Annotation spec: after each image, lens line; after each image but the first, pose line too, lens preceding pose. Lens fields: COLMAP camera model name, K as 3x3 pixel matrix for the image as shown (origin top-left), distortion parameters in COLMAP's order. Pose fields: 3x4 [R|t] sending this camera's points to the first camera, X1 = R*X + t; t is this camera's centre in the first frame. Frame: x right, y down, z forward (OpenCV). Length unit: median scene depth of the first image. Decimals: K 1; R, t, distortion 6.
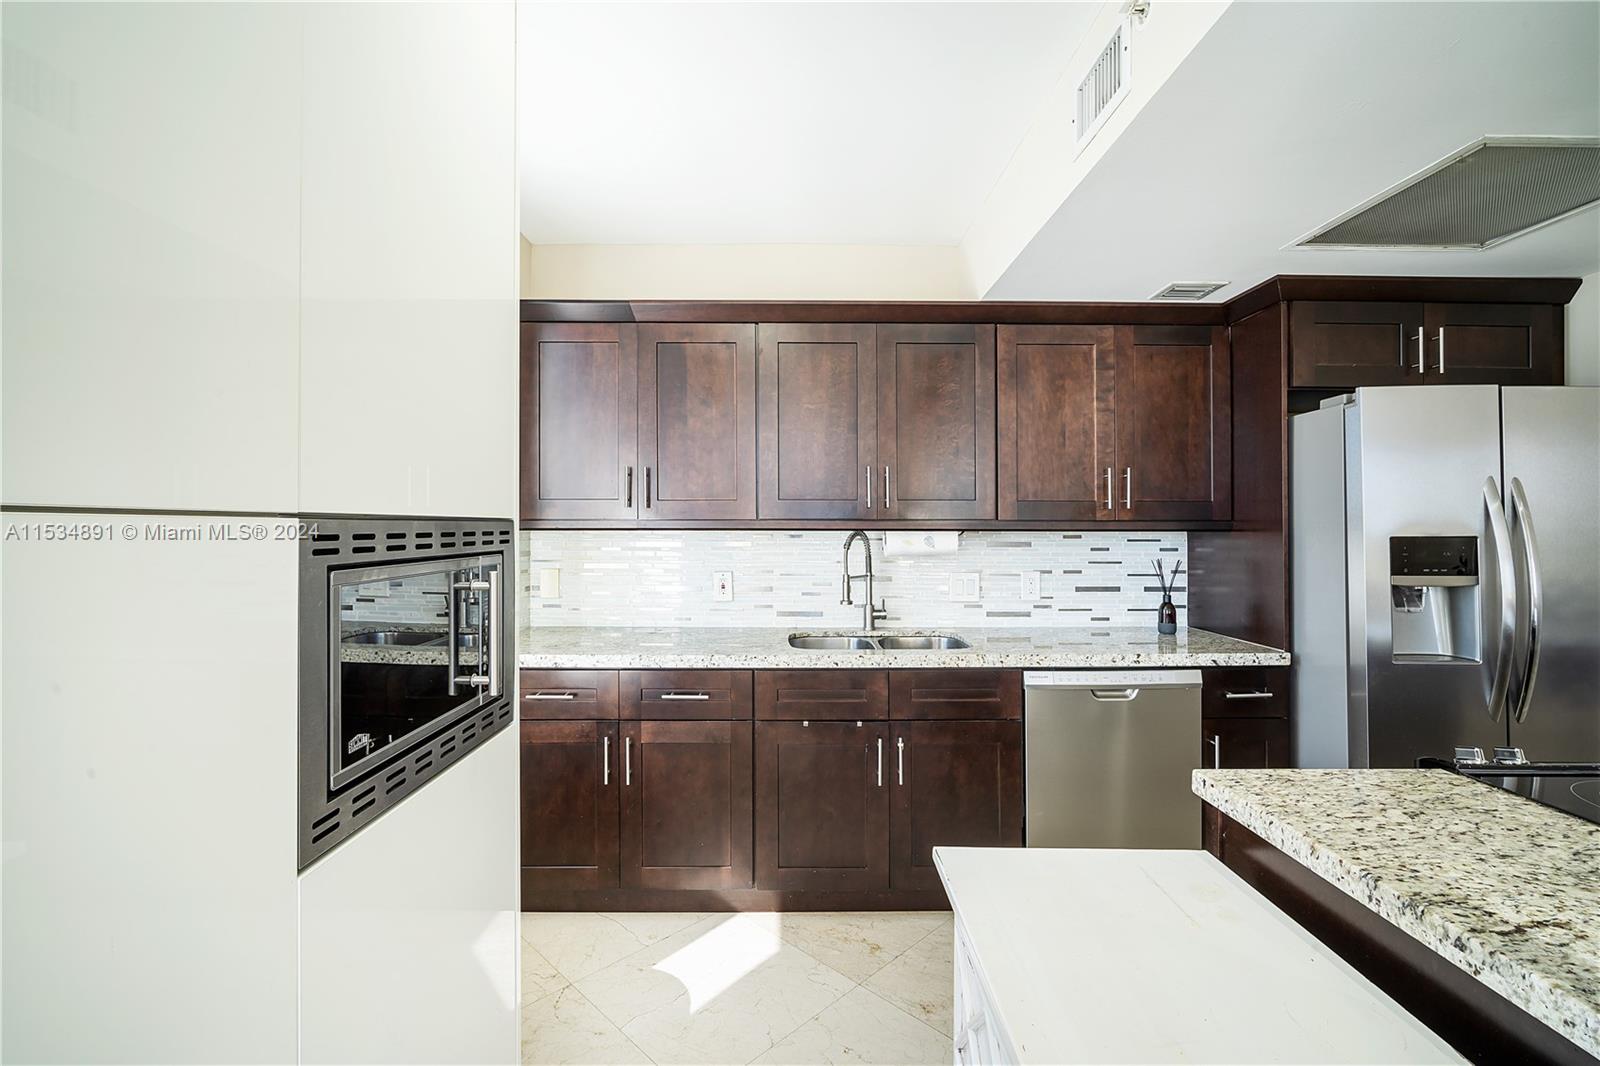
lens RADIAL K [[703.4, 0, 798.7], [0, 703.4, 527.2], [0, 0, 1]] dist [-0.011235, 0.002579]
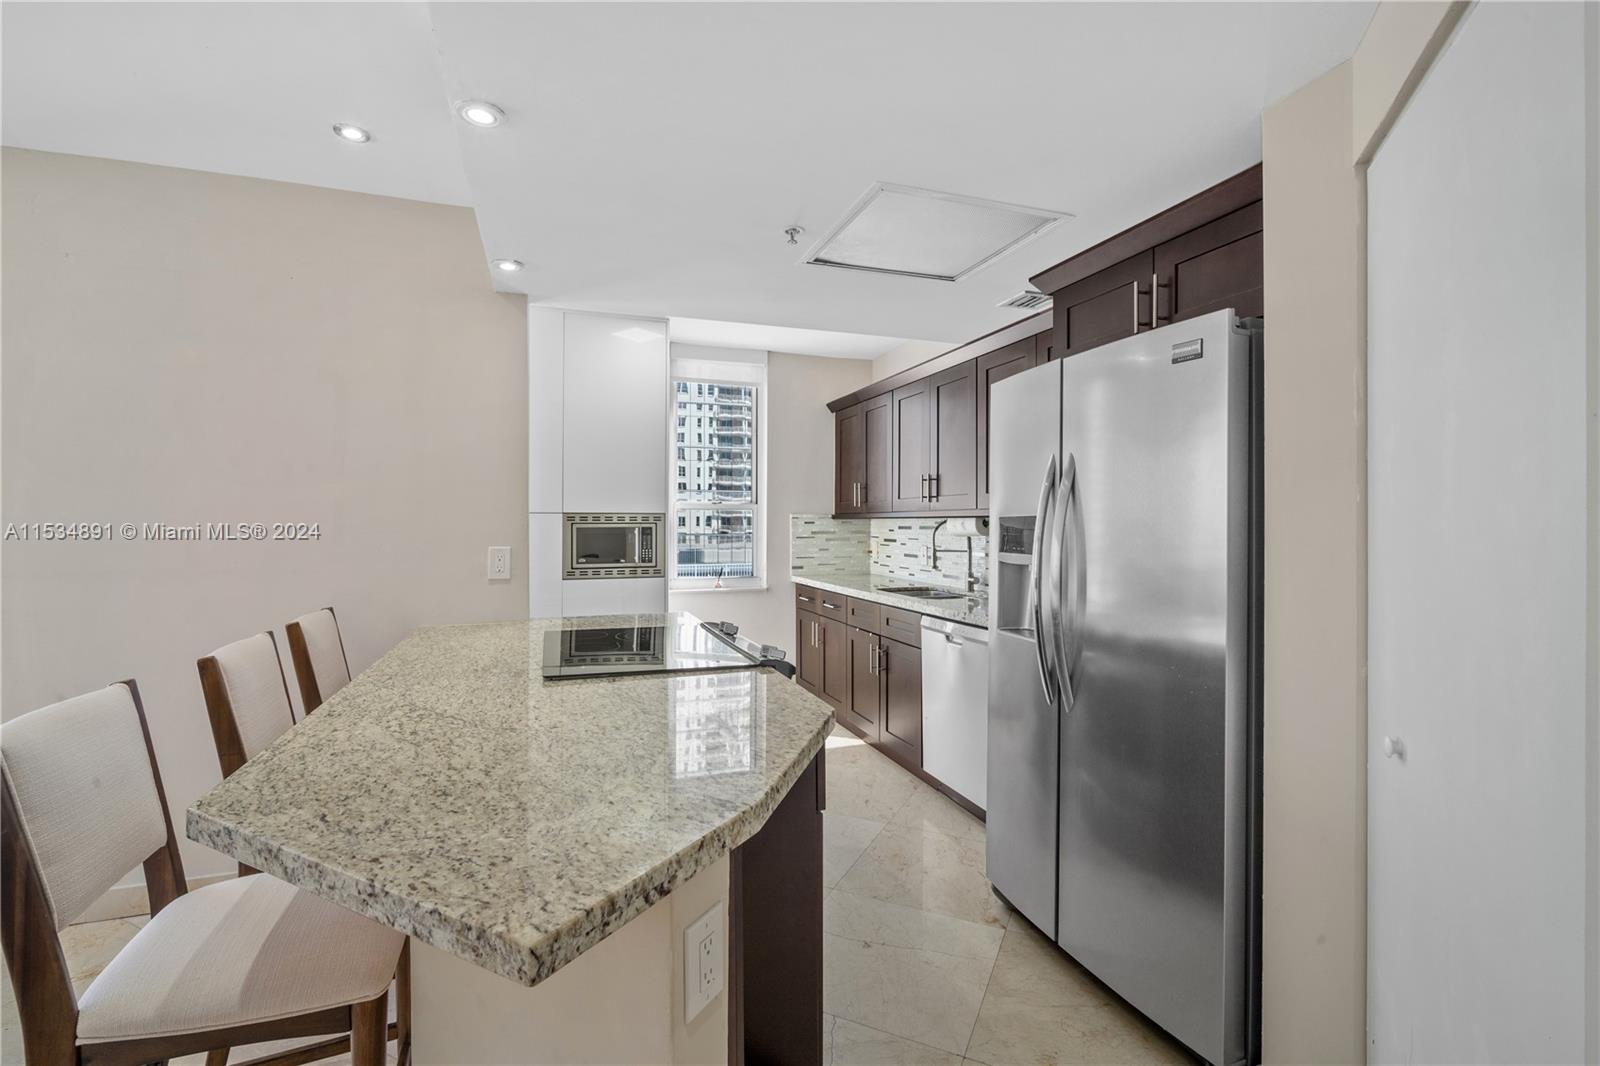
lens RADIAL K [[703.4, 0, 805.3], [0, 703.4, 527.0], [0, 0, 1]] dist [-0.011235, 0.002579]
pose [[0.330812, 0.001905, -0.943695, 1.729956], [-0.002027, 0.999997, 0.001308, 0.027257], [0.943694, 0.001480, 0.330815, 0.334199]]
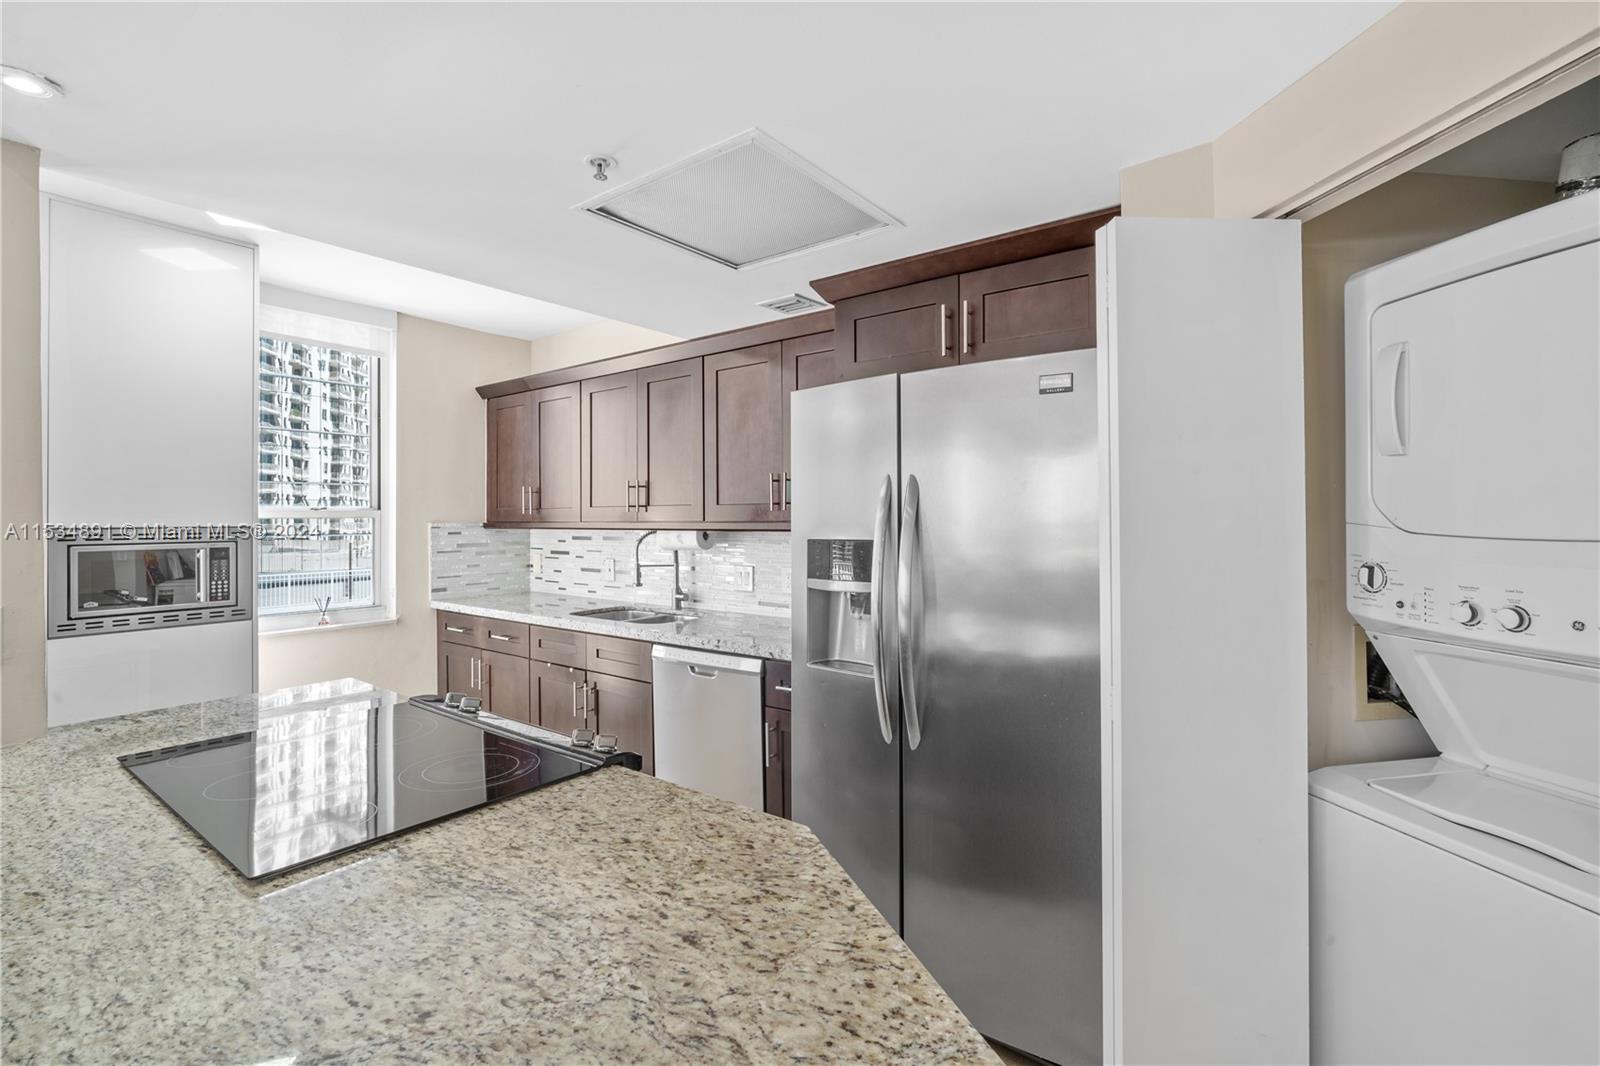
lens RADIAL K [[703.4, 0, 802.7], [0, 703.4, 521.4], [0, 0, 1]] dist [-0.011235, 0.002579]
pose [[0.793983, -0.004472, -0.607923, 1.405347], [0.005565, 0.999985, -0.000089, -0.011696], [0.607914, -0.003312, 0.793996, 0.192101]]
